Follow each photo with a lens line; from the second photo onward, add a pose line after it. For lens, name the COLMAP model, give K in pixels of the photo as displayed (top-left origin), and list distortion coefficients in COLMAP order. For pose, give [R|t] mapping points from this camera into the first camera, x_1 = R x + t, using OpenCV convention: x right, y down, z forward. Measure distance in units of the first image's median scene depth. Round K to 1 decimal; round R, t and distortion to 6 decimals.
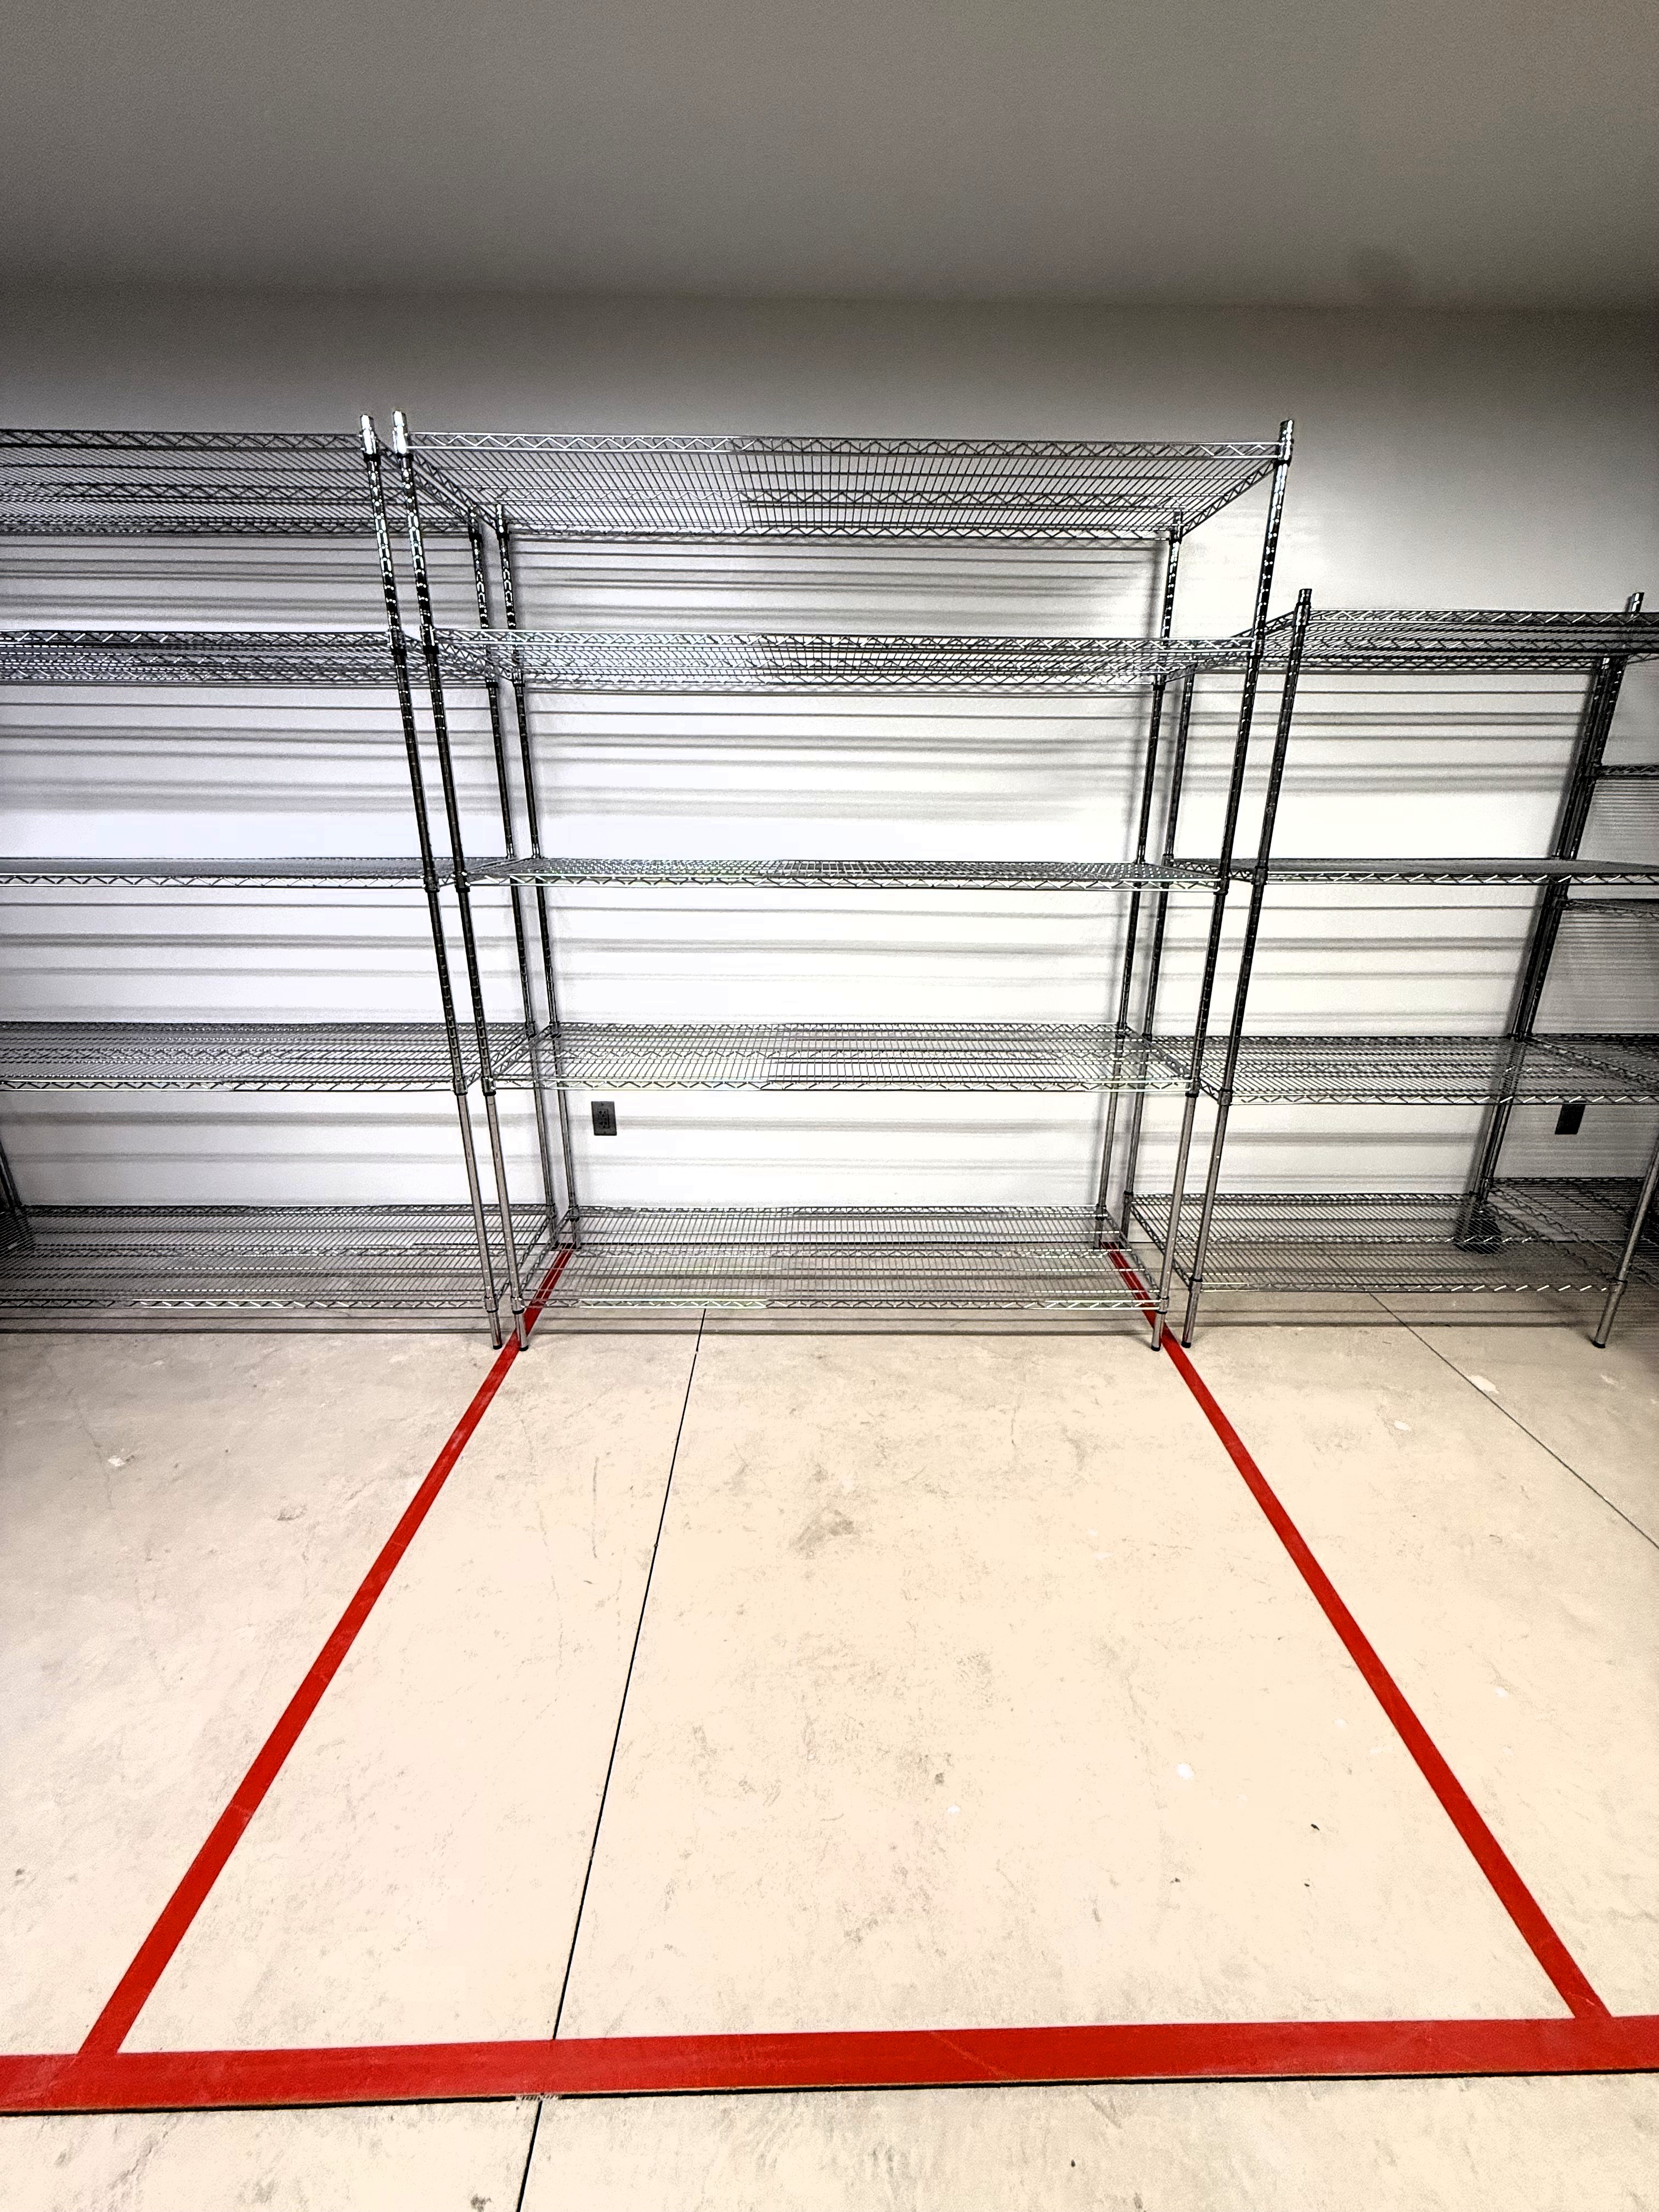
lens RADIAL K [[885.0, 0, 832.1], [0, 885.0, 1088.5], [0, 0, 1]] dist [-0.003753, -0.000536]
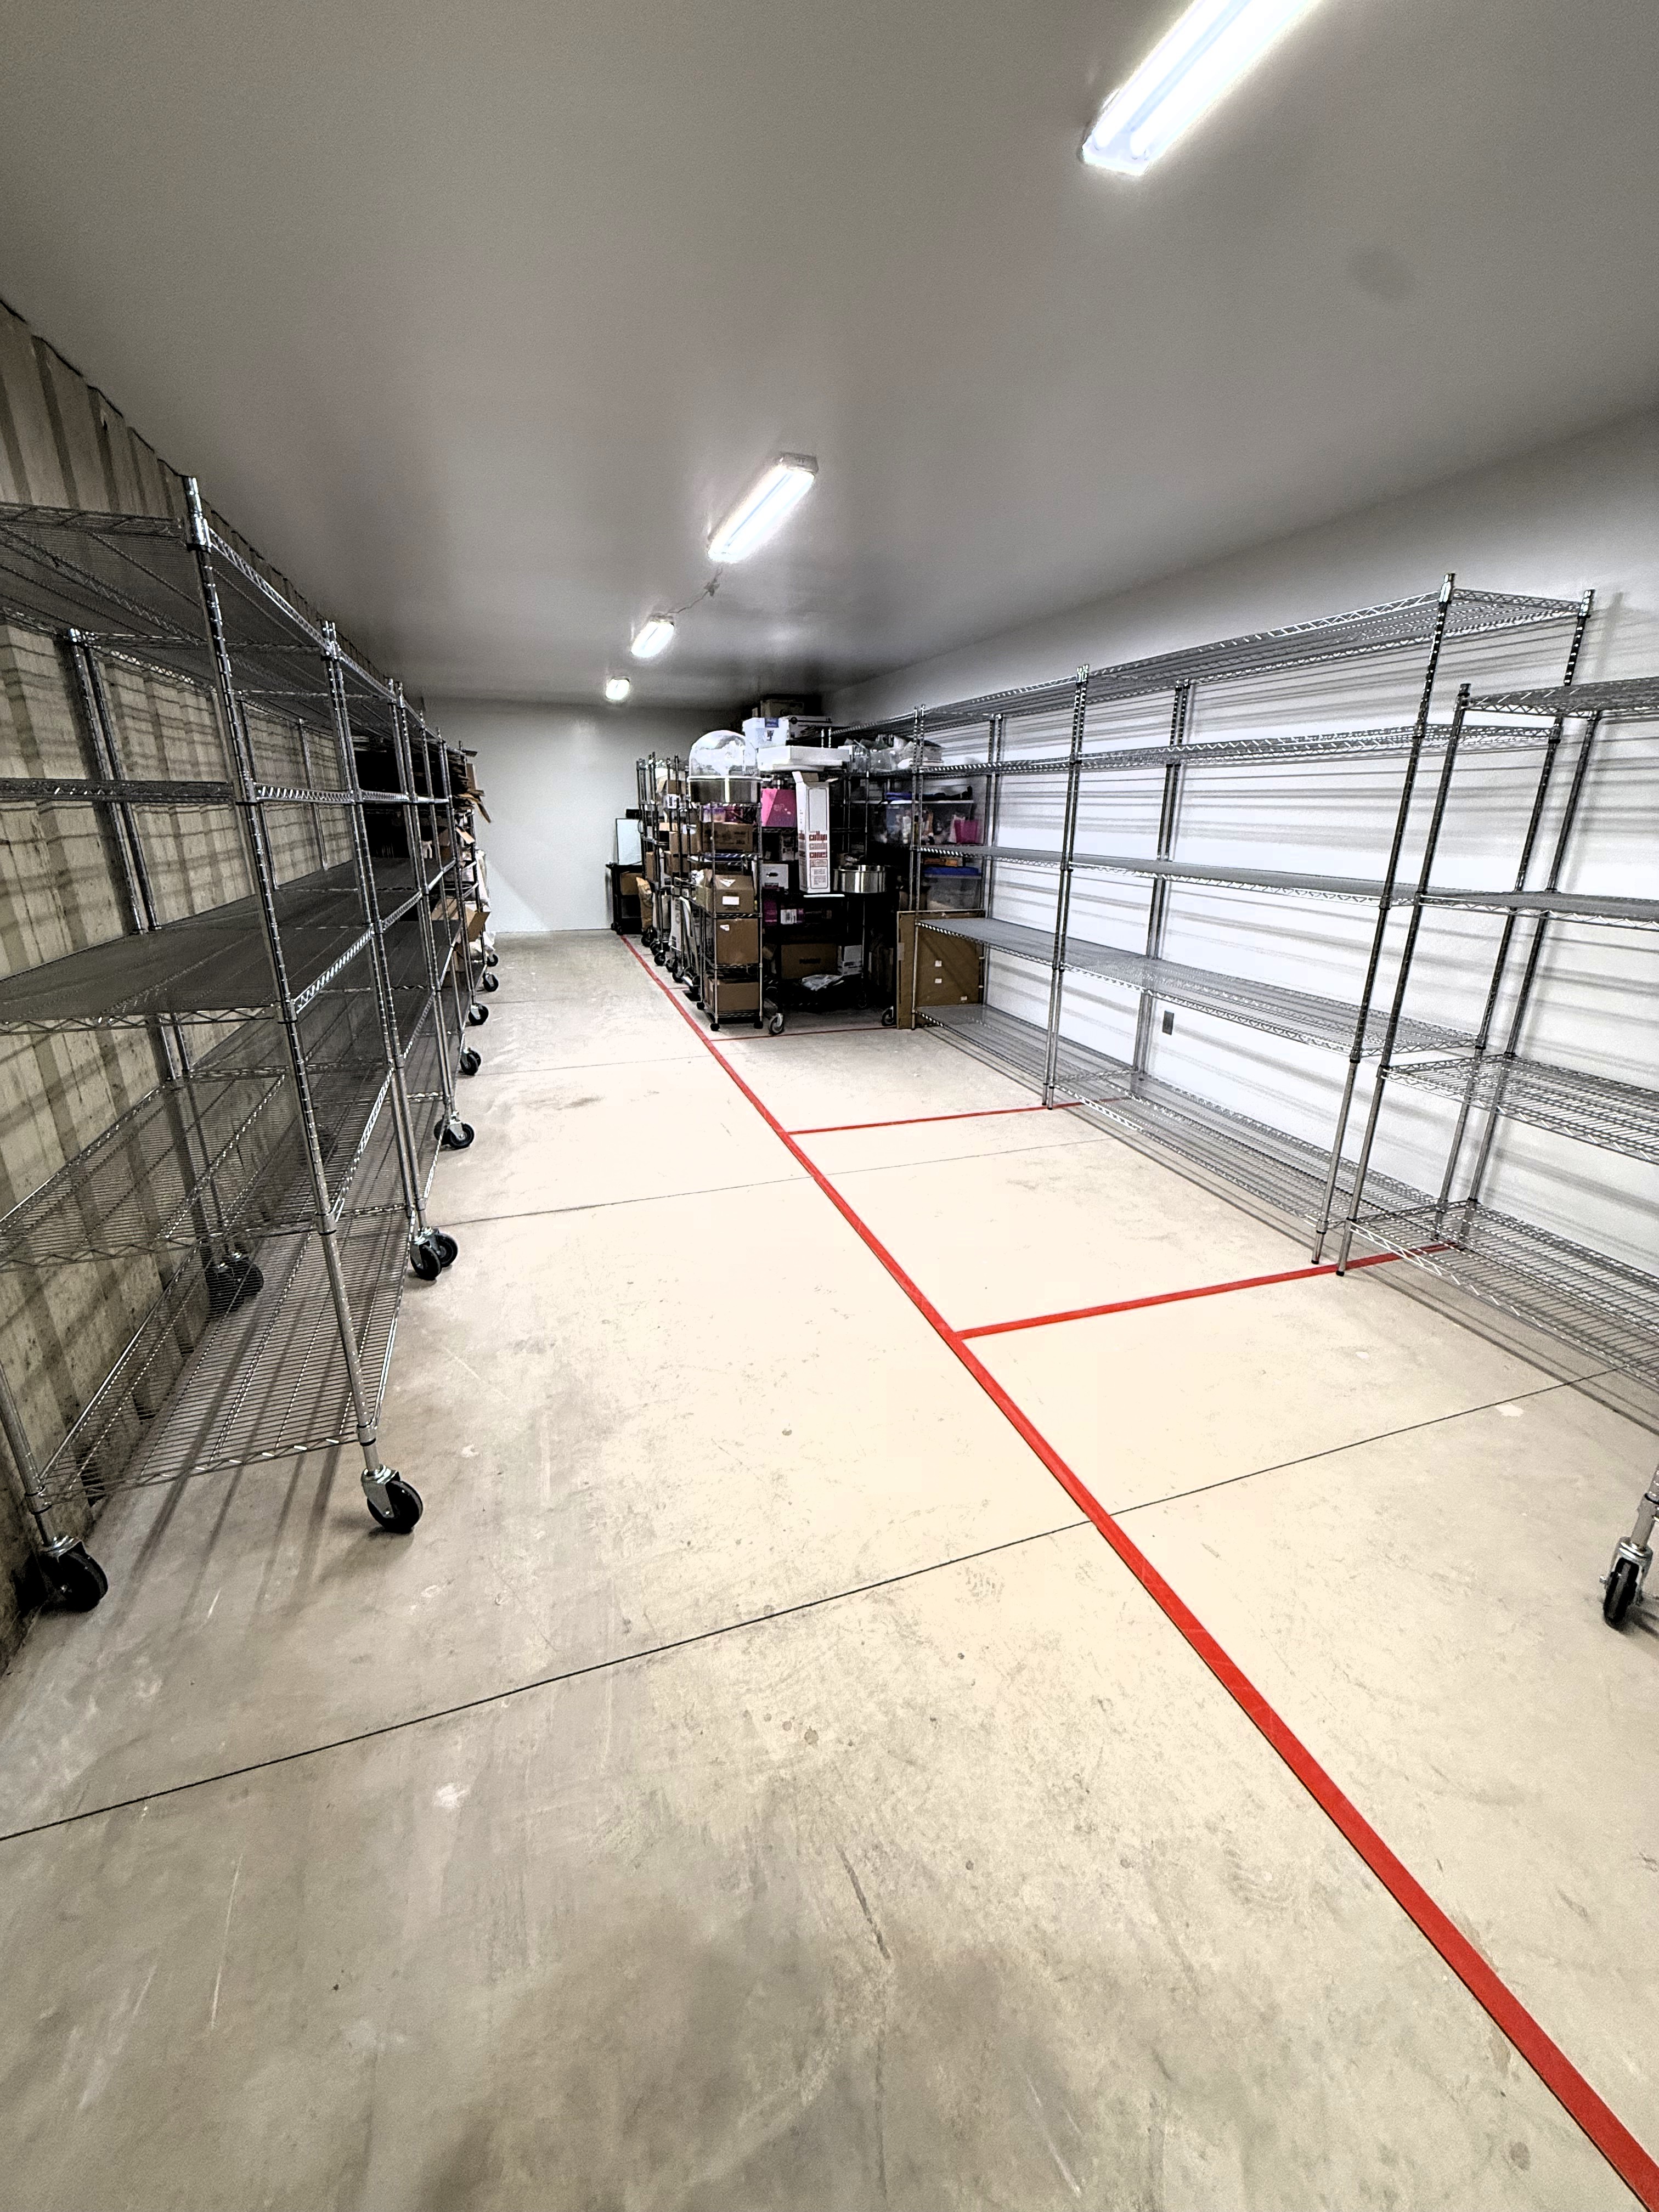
lens RADIAL K [[885.0, 0, 831.1], [0, 885.0, 1105.1], [0, 0, 1]] dist [-0.003753, -0.000536]
pose [[0.305794, 0.300293, -0.903501, 1.254785], [-0.286676, 0.933960, 0.213389, 0.006552], [0.907914, 0.193759, 0.371686, -0.170057]]
